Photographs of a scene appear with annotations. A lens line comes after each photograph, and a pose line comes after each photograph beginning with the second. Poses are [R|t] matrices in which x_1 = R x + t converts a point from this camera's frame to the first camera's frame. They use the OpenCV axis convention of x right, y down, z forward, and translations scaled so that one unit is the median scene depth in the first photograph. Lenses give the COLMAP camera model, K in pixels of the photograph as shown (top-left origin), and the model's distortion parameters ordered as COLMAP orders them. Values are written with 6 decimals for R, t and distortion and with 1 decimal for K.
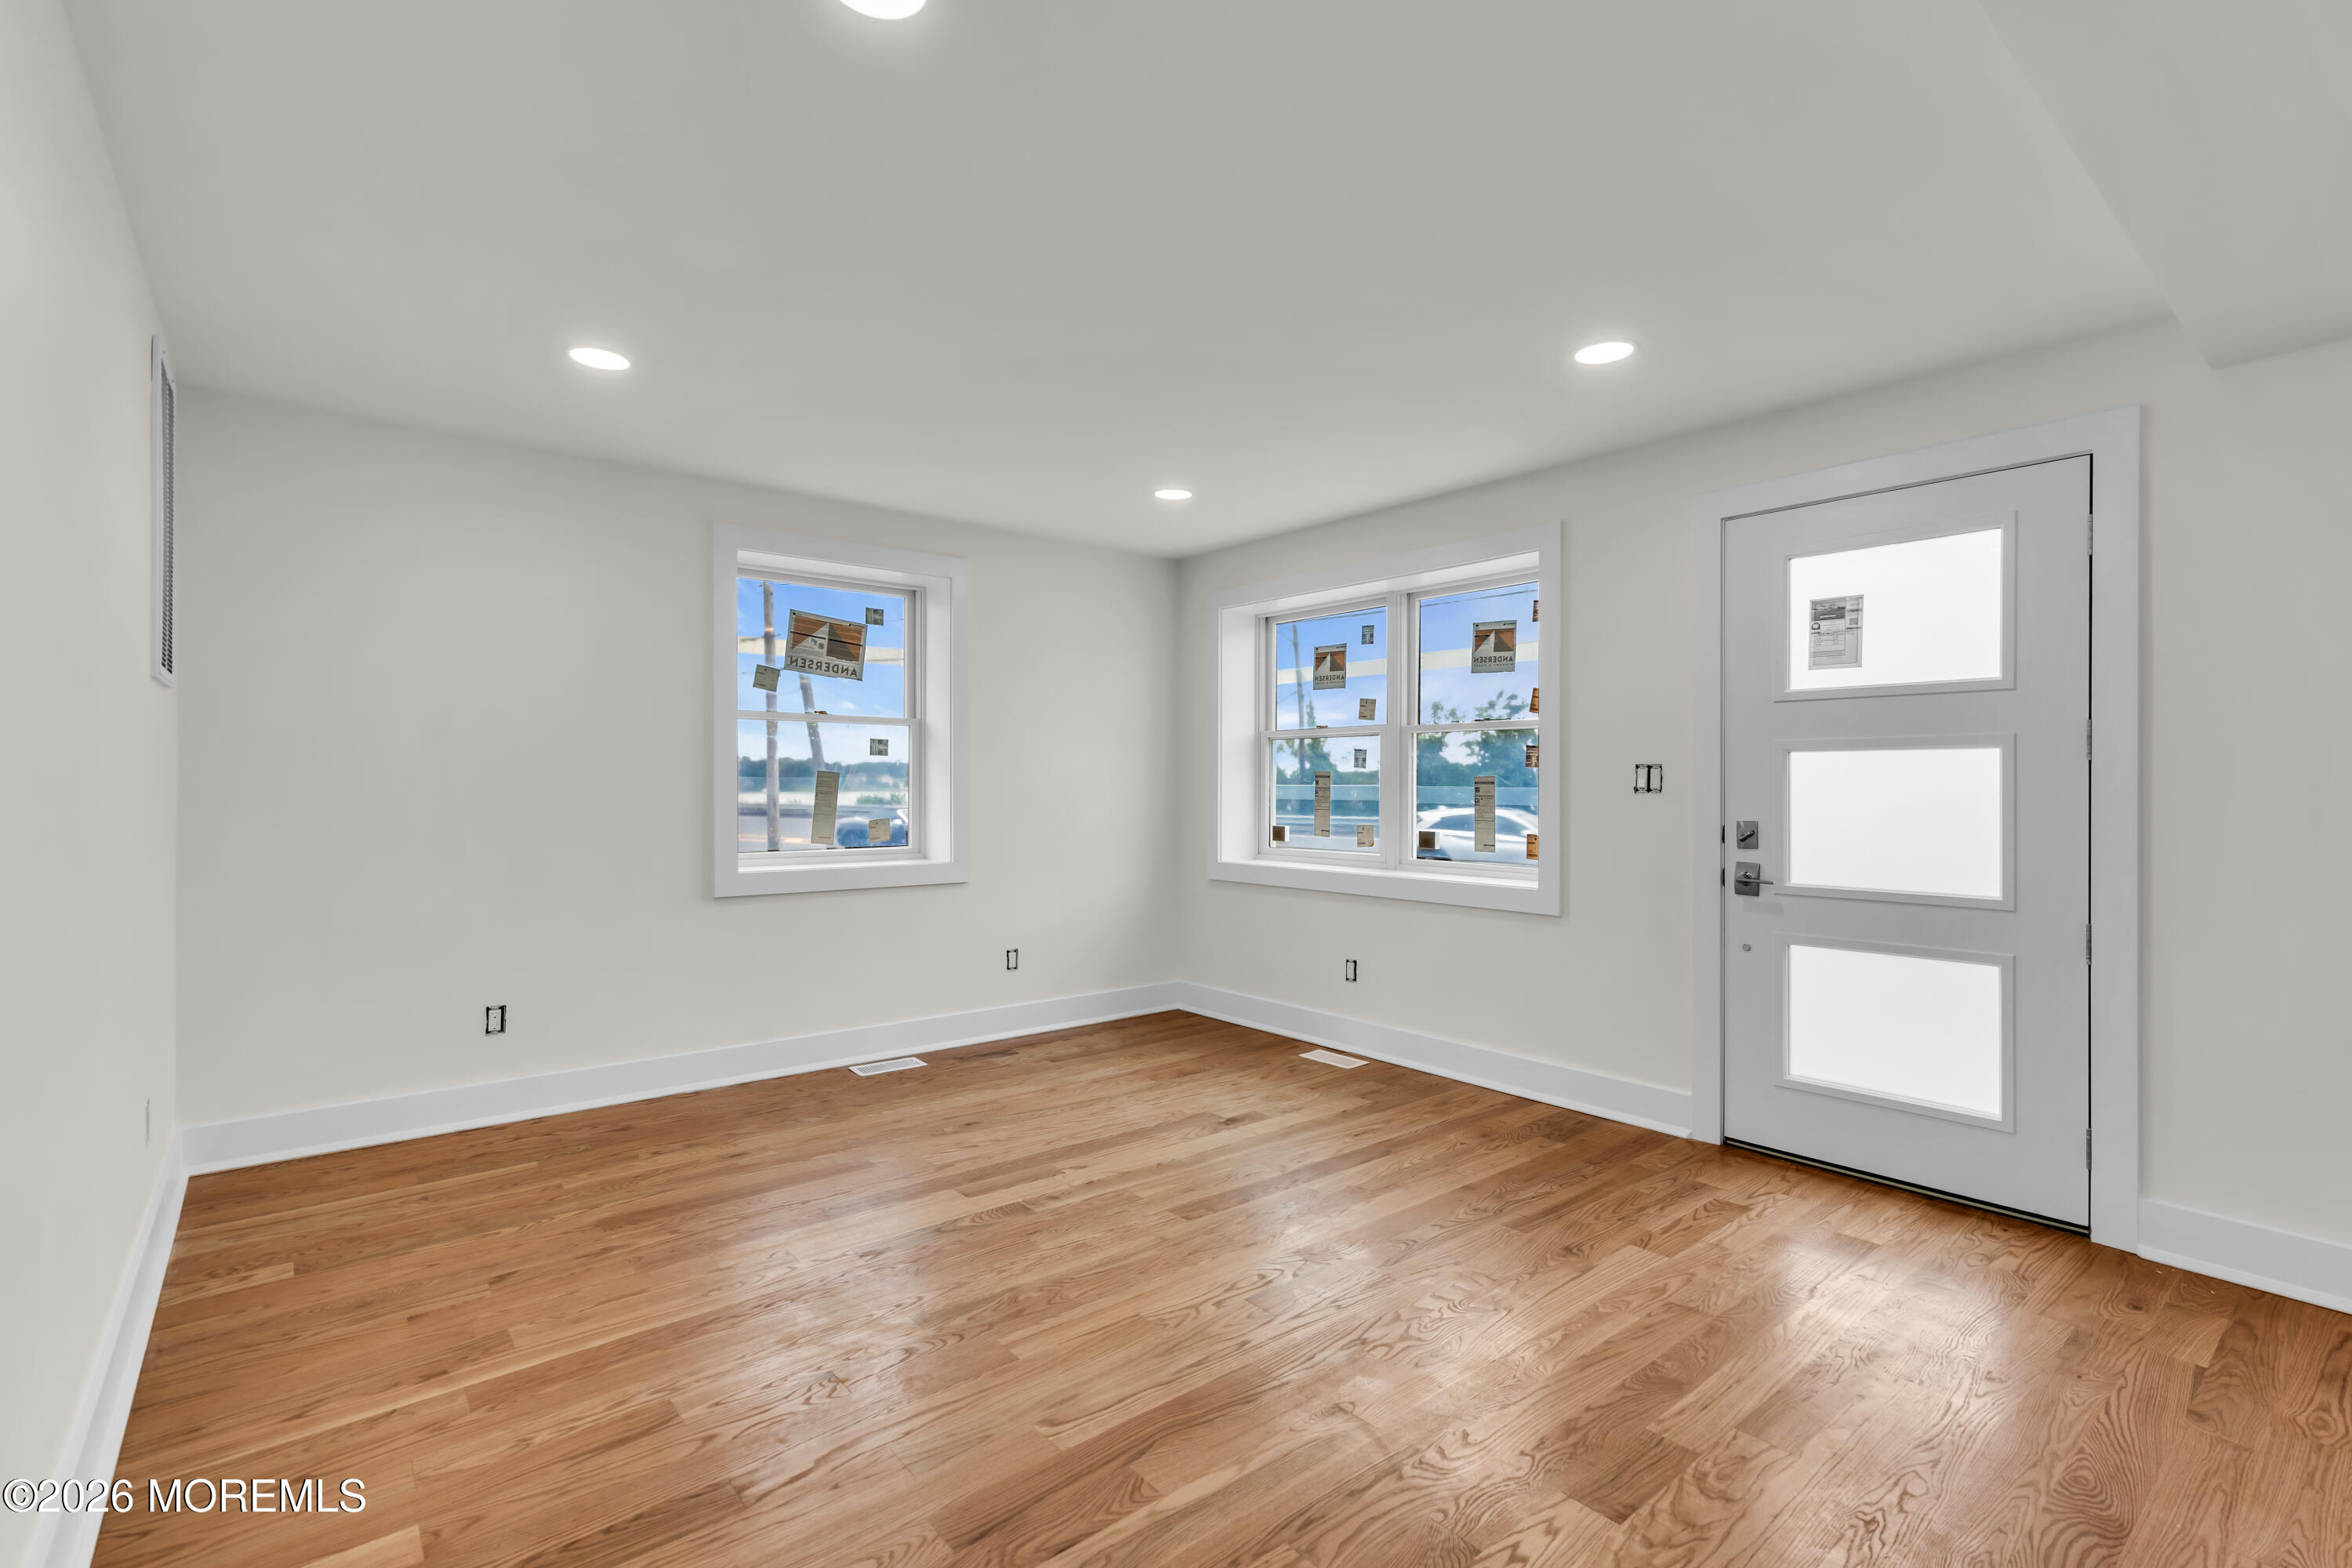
lens RADIAL K [[1065.8, 0, 1182.3], [0, 1065.8, 786.5], [0, 0, 1]] dist [-0.004540, 0.002998]
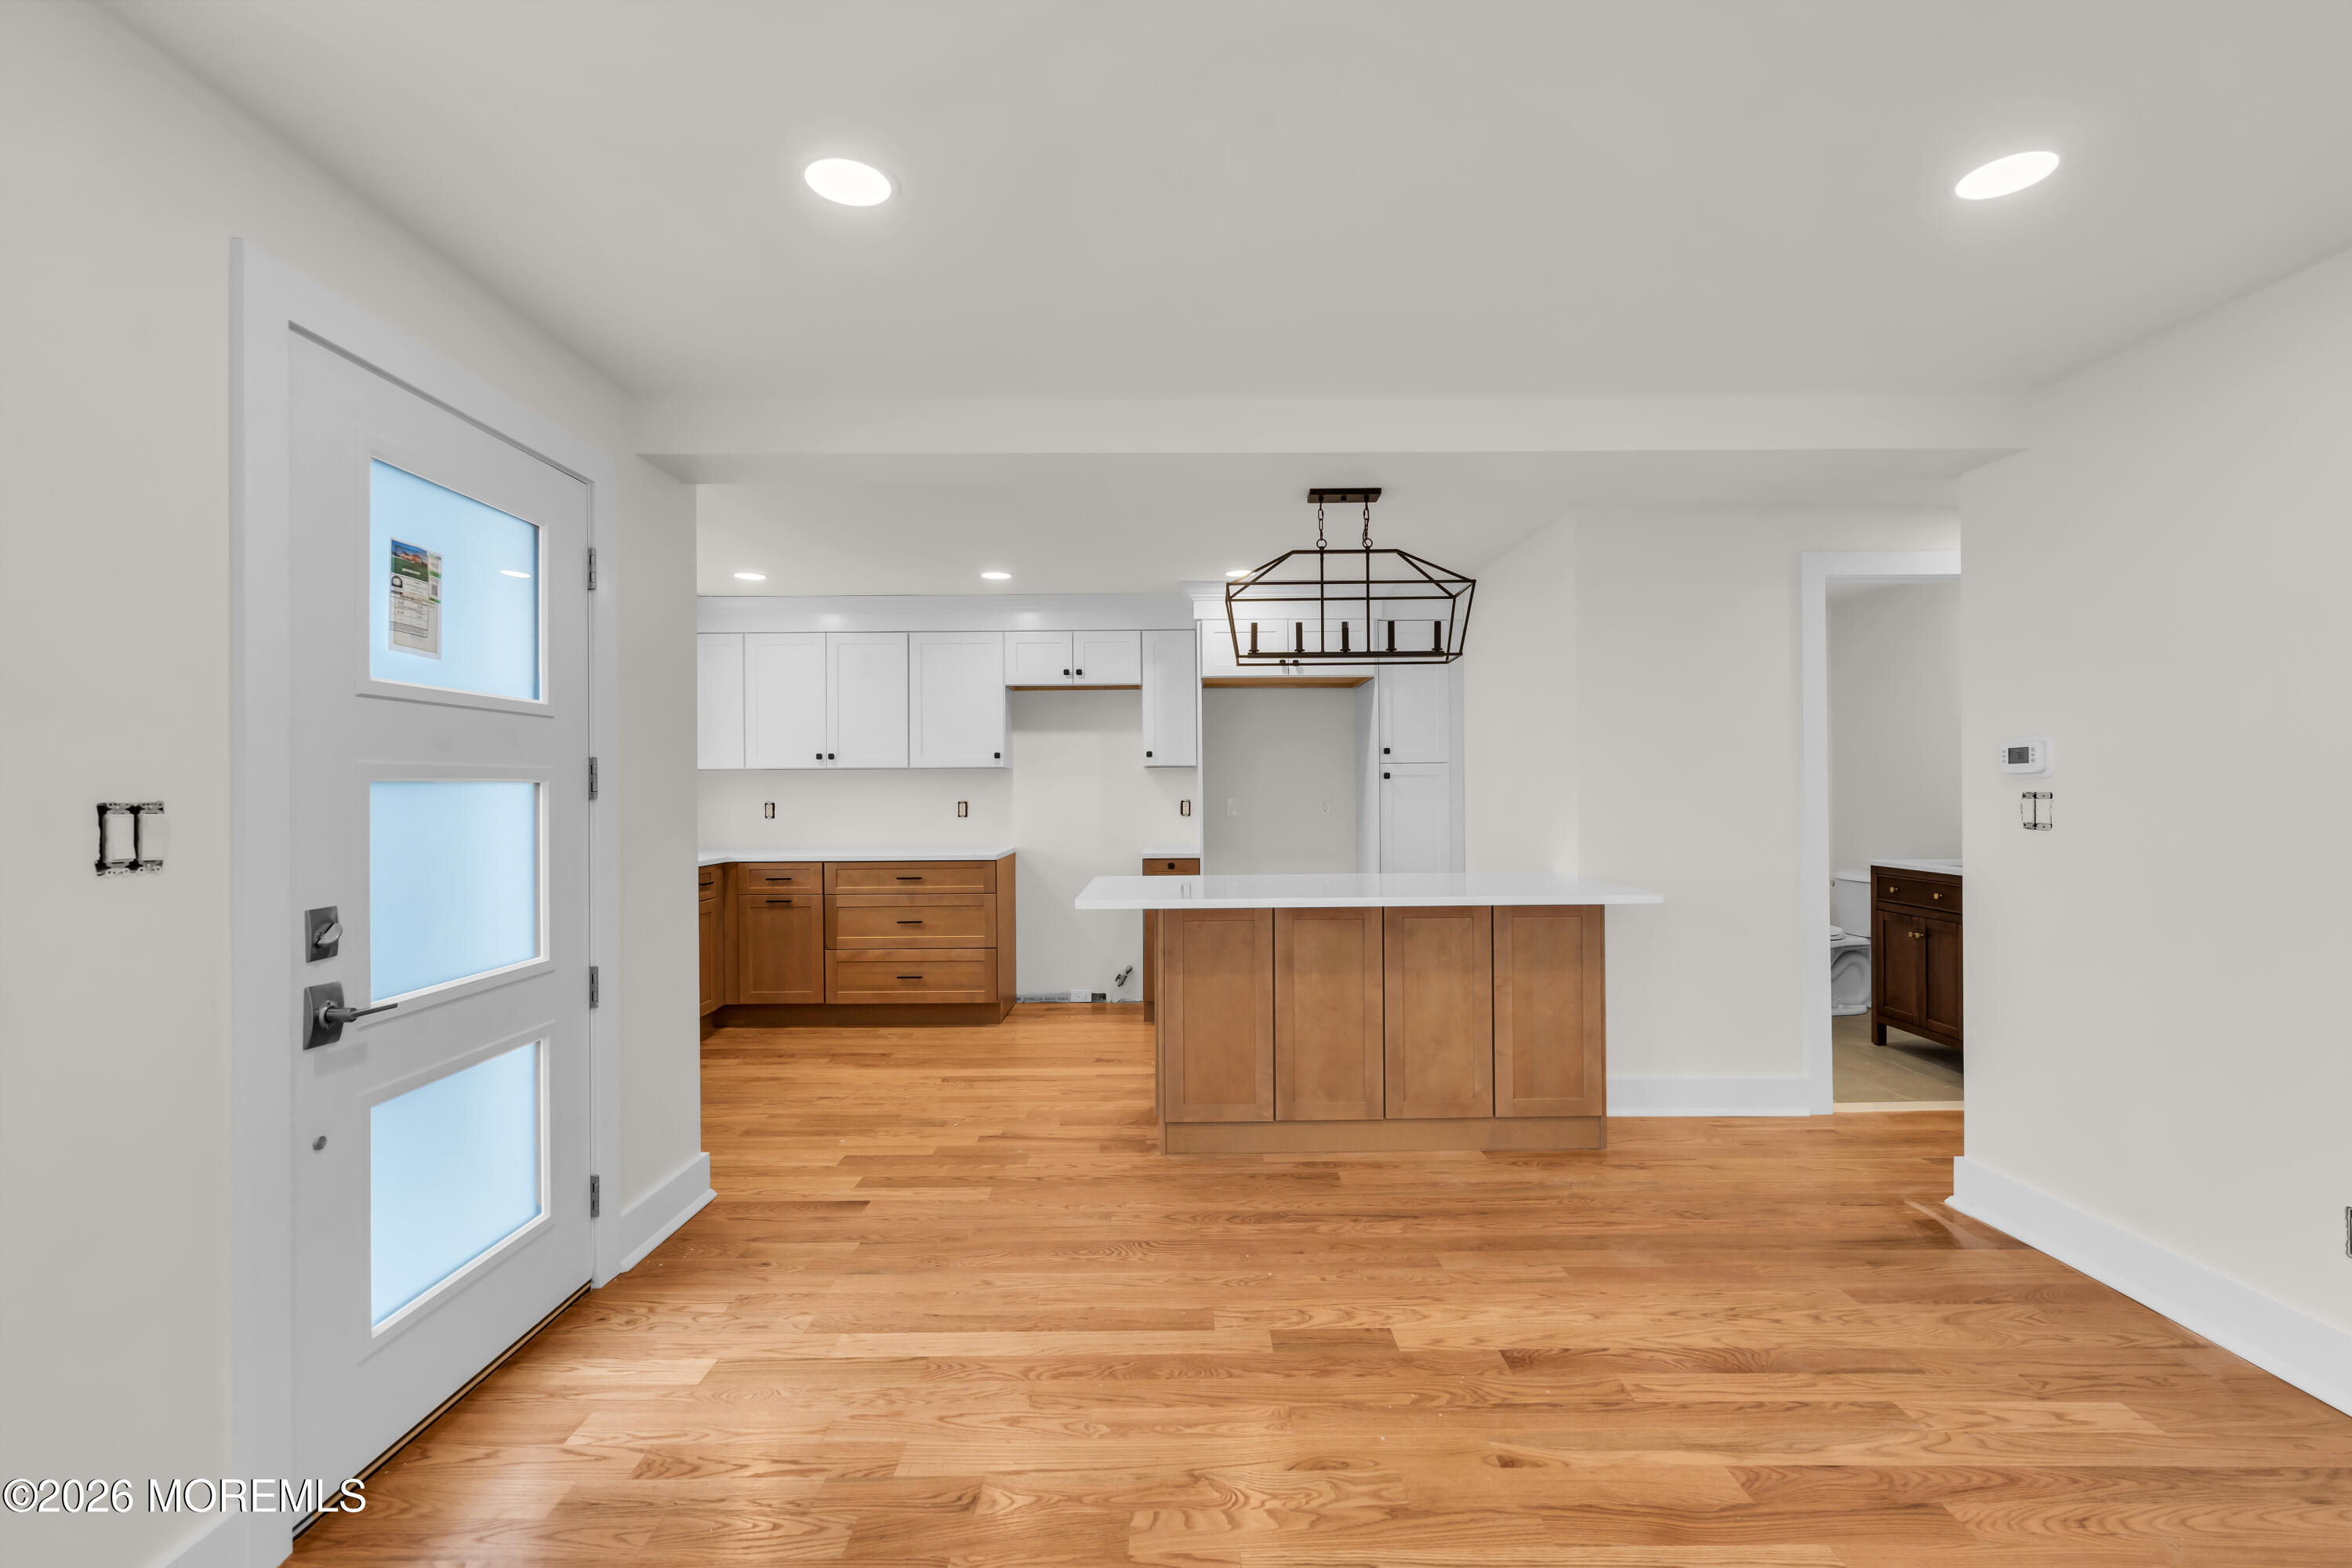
lens RADIAL K [[1065.8, 0, 1176.2], [0, 1065.8, 785.8], [0, 0, 1]] dist [-0.004540, 0.002998]
pose [[-0.770047, 0.003071, 0.637979, -0.152511], [0.004783, 0.999988, 0.000959, -0.029070], [-0.637969, 0.003790, -0.770053, 1.173280]]
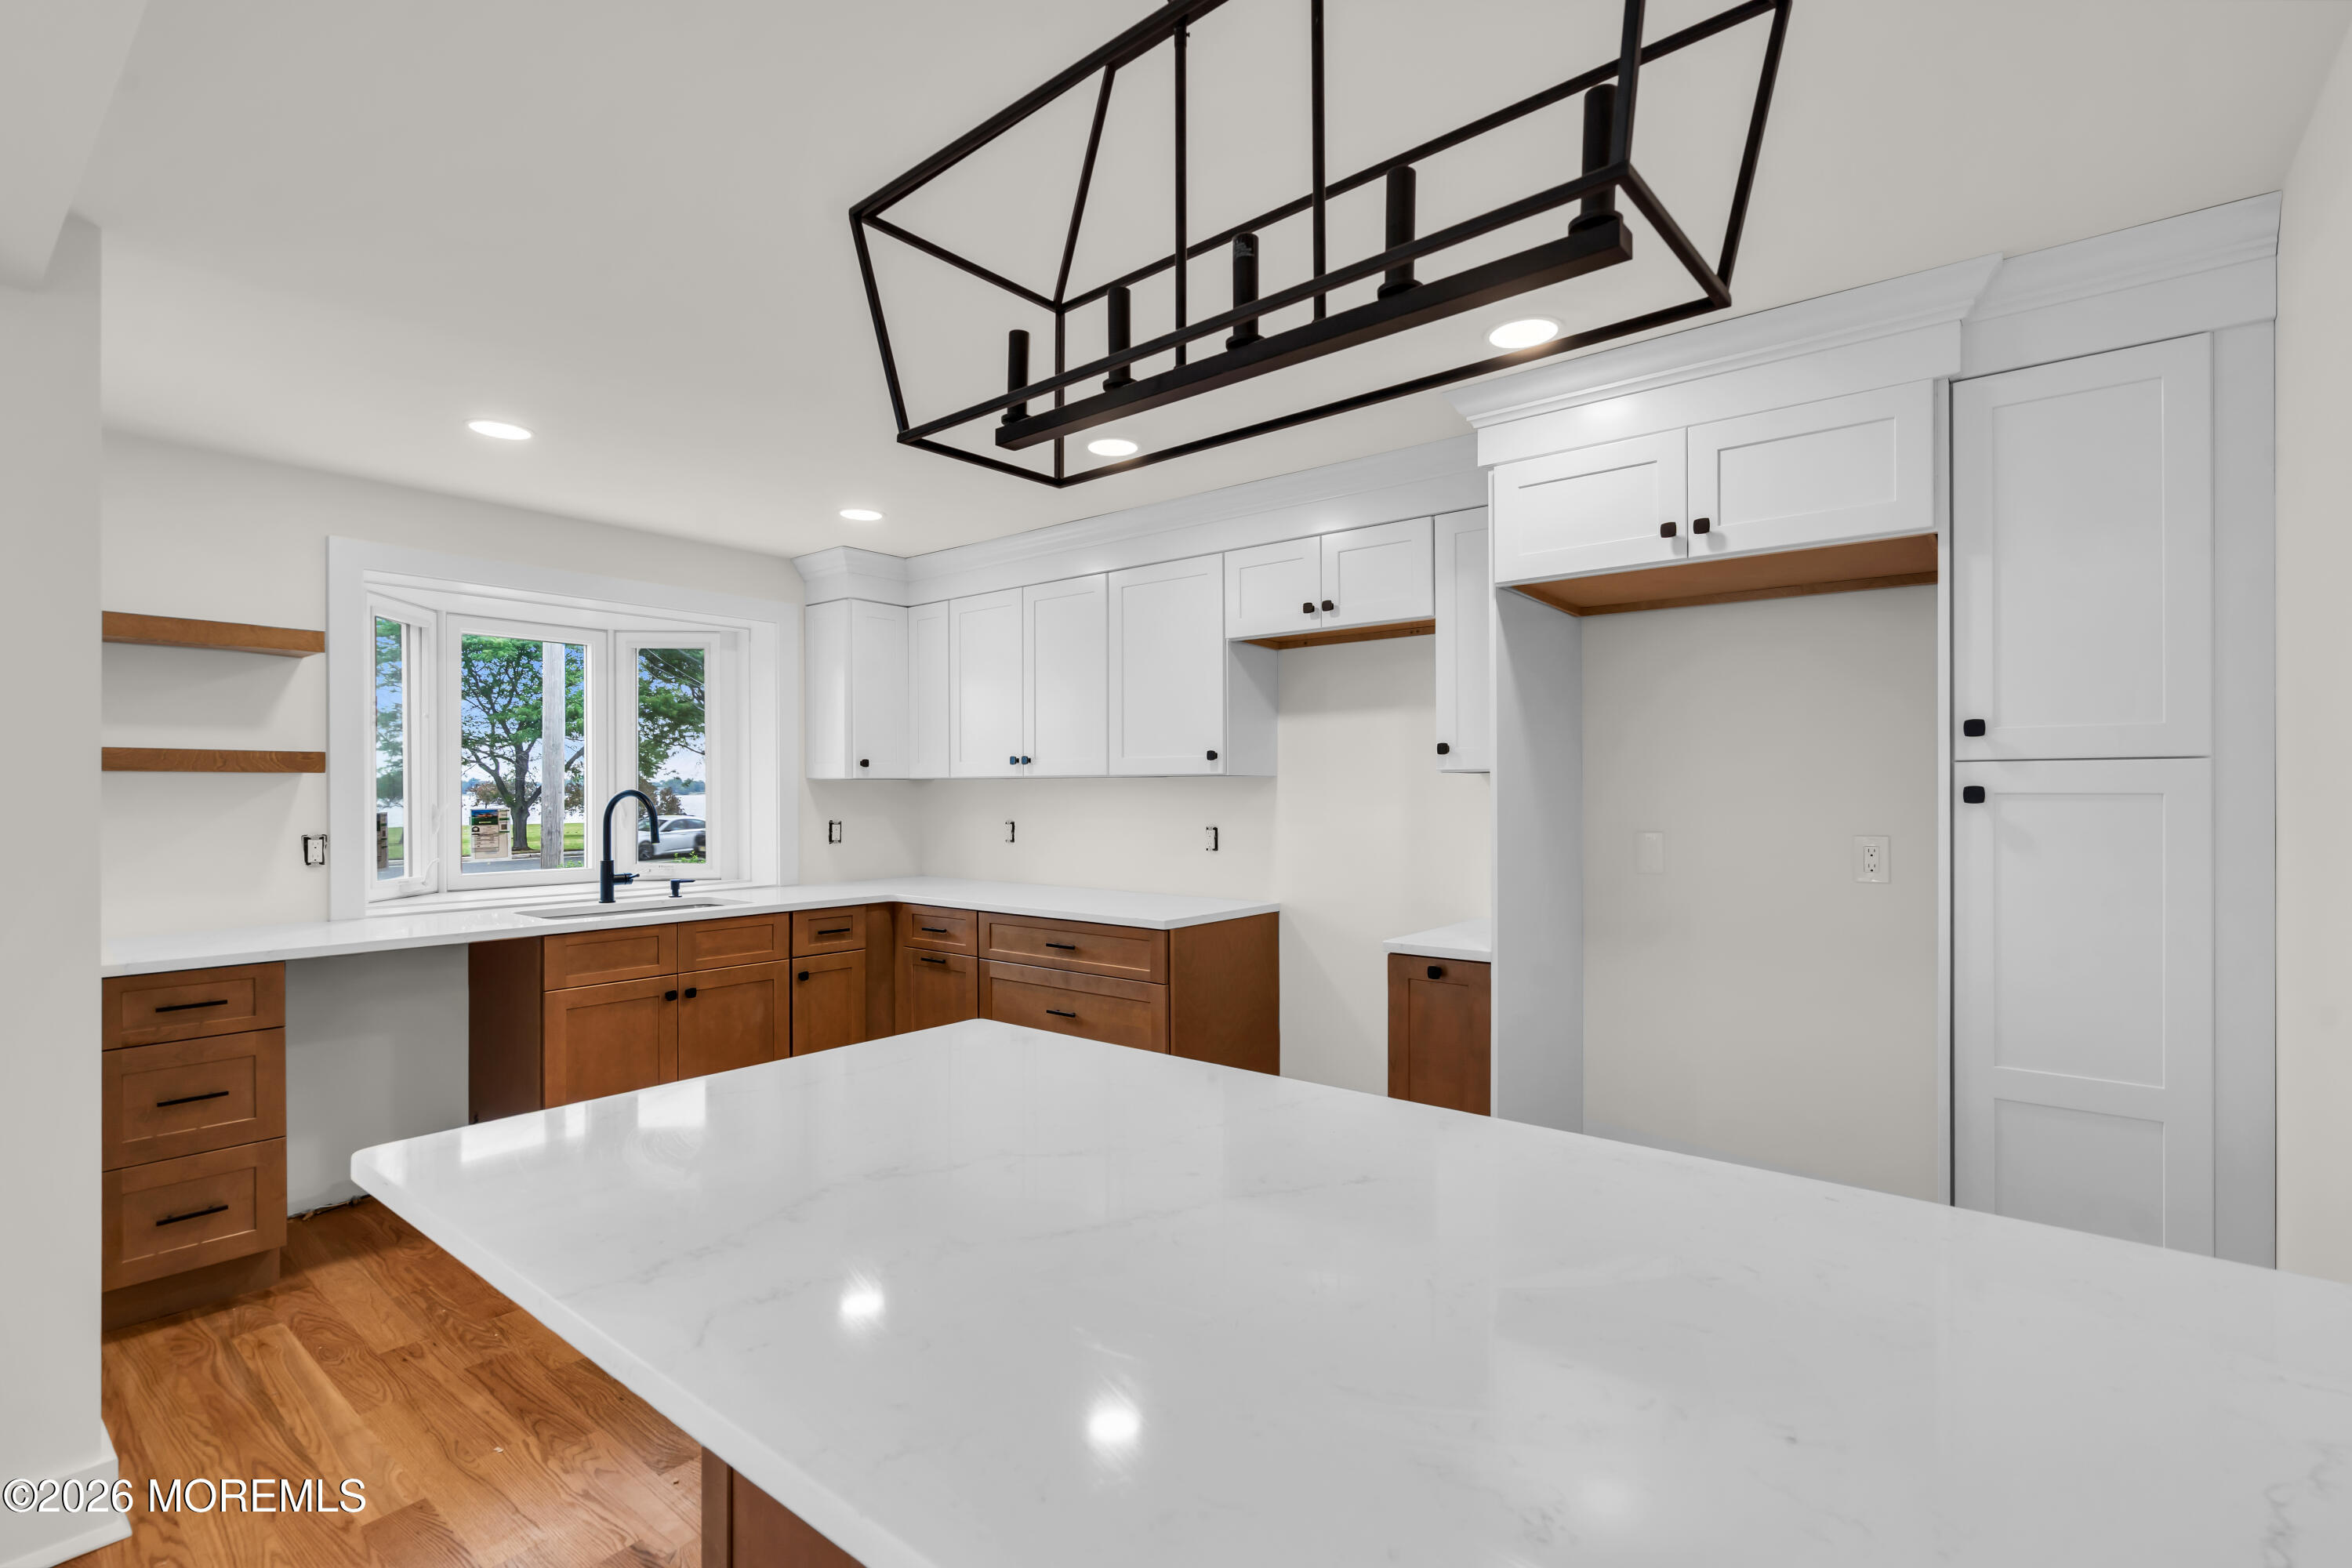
lens RADIAL K [[1065.8, 0, 1173.5], [0, 1065.8, 792.8], [0, 0, 1]] dist [-0.004540, 0.002998]
pose [[-0.197451, -0.004920, 0.980300, 0.149058], [0.001435, 0.999985, 0.005308, -0.047182], [-0.980312, 0.002455, -0.197441, 0.240679]]
